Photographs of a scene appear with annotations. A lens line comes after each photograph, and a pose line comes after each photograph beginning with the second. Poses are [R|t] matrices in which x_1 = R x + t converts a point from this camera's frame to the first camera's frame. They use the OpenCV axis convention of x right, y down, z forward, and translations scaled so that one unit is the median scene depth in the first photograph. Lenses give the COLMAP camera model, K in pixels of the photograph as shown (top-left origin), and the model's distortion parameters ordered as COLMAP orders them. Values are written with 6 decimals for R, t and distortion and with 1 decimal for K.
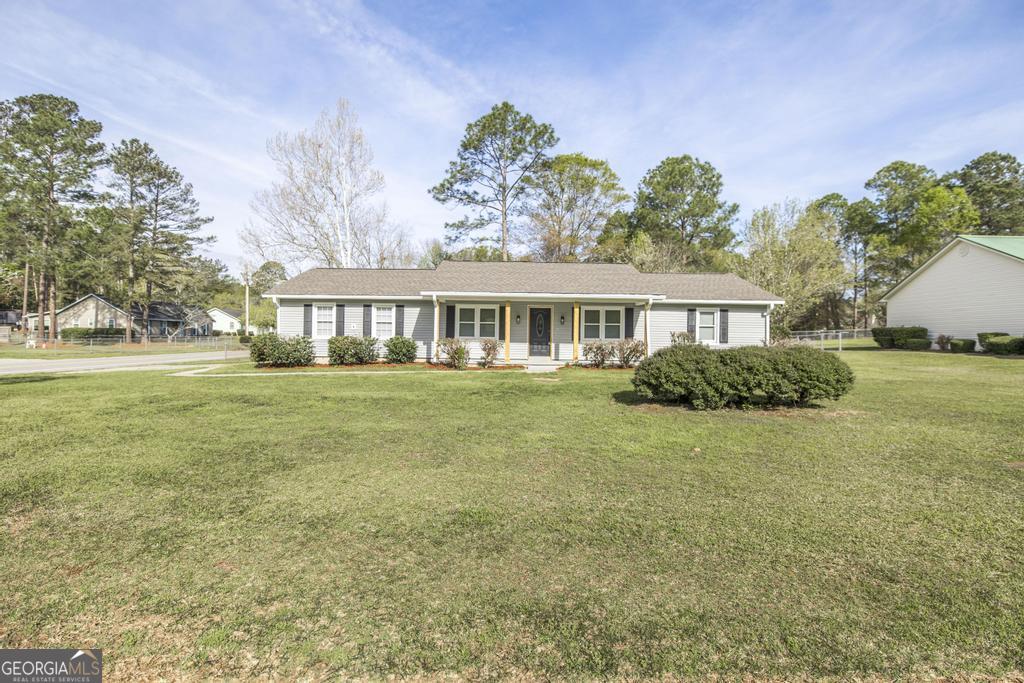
lens RADIAL K [[533.3, 0, 516.8], [0, 533.3, 337.8], [0, 0, 1]] dist [-0.012308, 0.003521]
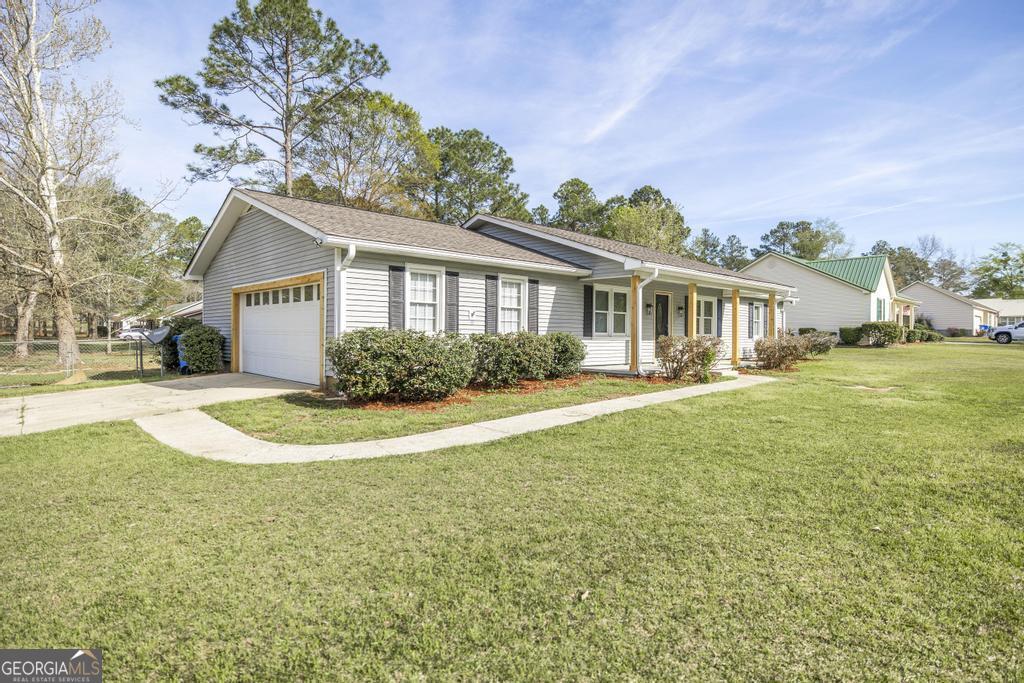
lens RADIAL K [[550.2, 0, 510.1], [0, 550.2, 336.7], [0, 0, 1]] dist [0.015192, 0.000419]
pose [[0.737078, -0.007313, 0.675768, -0.399059], [-0.007596, 0.999789, 0.019105, -0.005819], [-0.675765, -0.019215, 0.736866, 0.344665]]
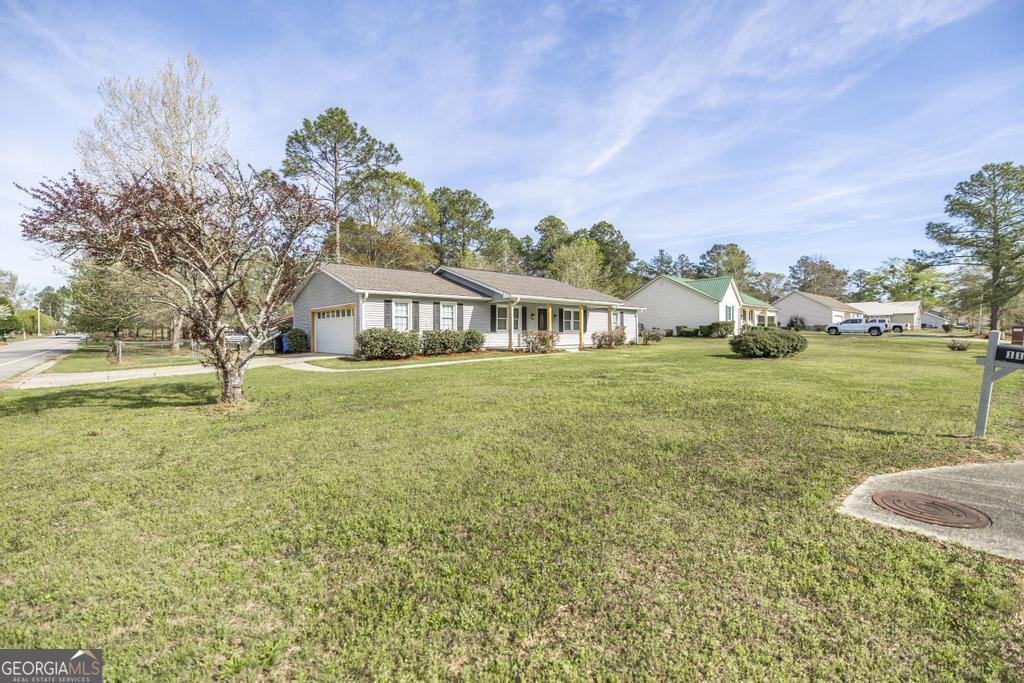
lens RADIAL K [[460.7, 0, 516.9], [0, 460.7, 342.2], [0, 0, 1]] dist [-0.003134, 0.000558]
pose [[0.744155, -0.024863, 0.667544, -0.497842], [0.005648, 0.999506, 0.030932, -0.003627], [-0.667983, -0.019248, 0.743928, 0.089540]]
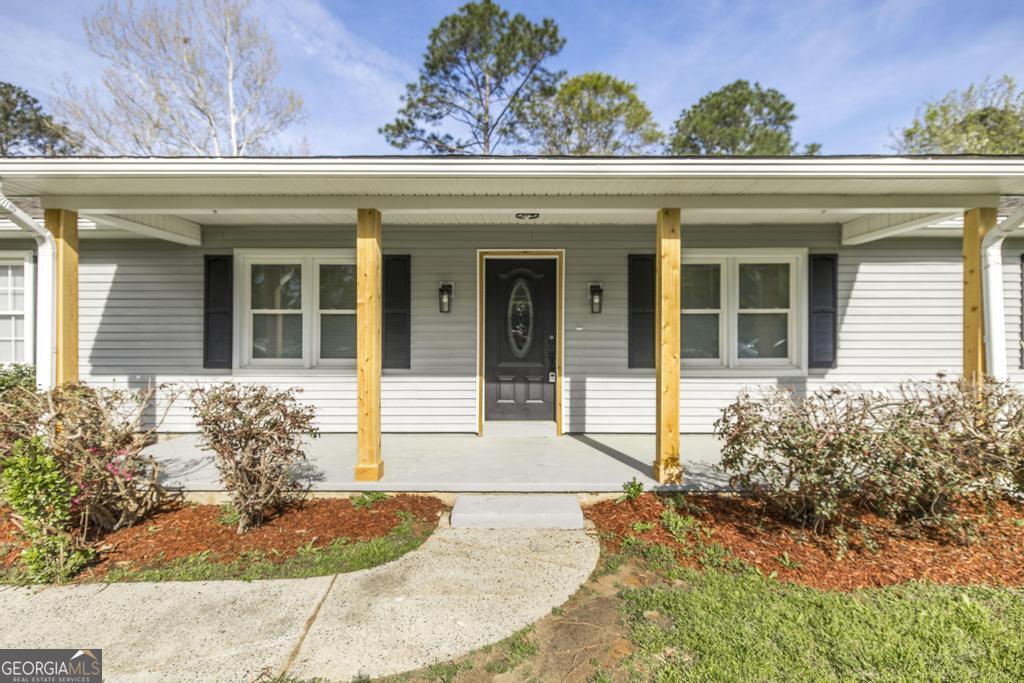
lens RADIAL K [[496.8, 0, 520.2], [0, 496.8, 339.7], [0, 0, 1]] dist [0.005955, -0.000544]
pose [[0.999890, -0.012931, -0.007204, 0.027725], [0.013037, 0.999804, 0.014889, -0.009219], [0.007010, -0.014981, 0.999863, 0.440971]]
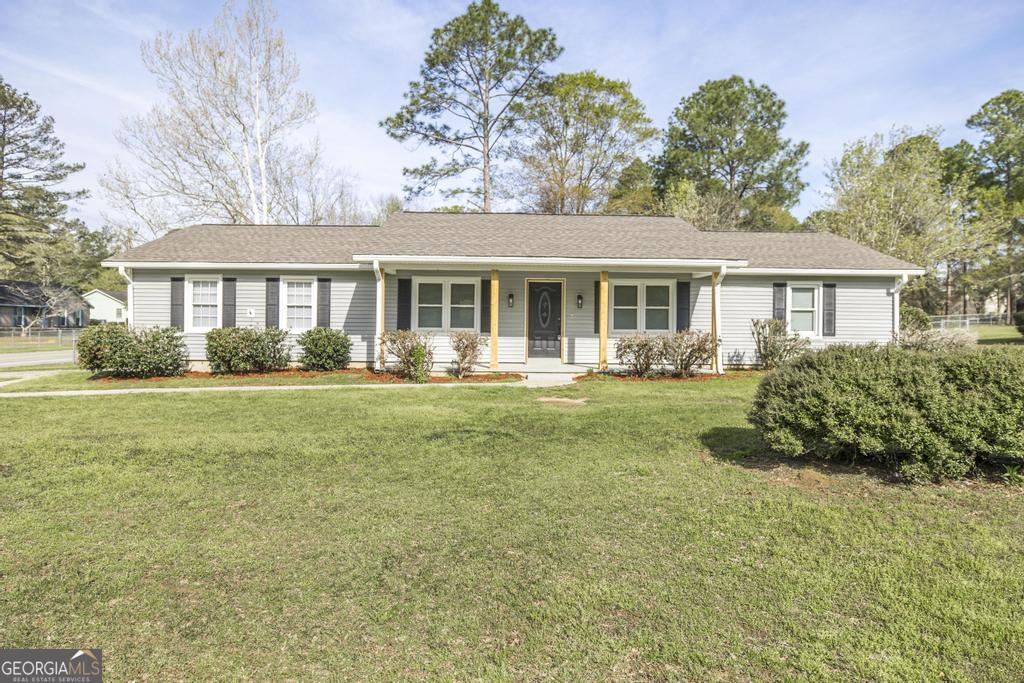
lens RADIAL K [[671.4, 0, 516.4], [0, 671.4, 333.1], [0, 0, 1]] dist [-0.000251, -0.005413]
pose [[0.999743, -0.004577, 0.022187, -0.005105], [0.004392, 0.999955, 0.008383, -0.001238], [-0.022225, -0.008283, 0.999719, 0.119049]]
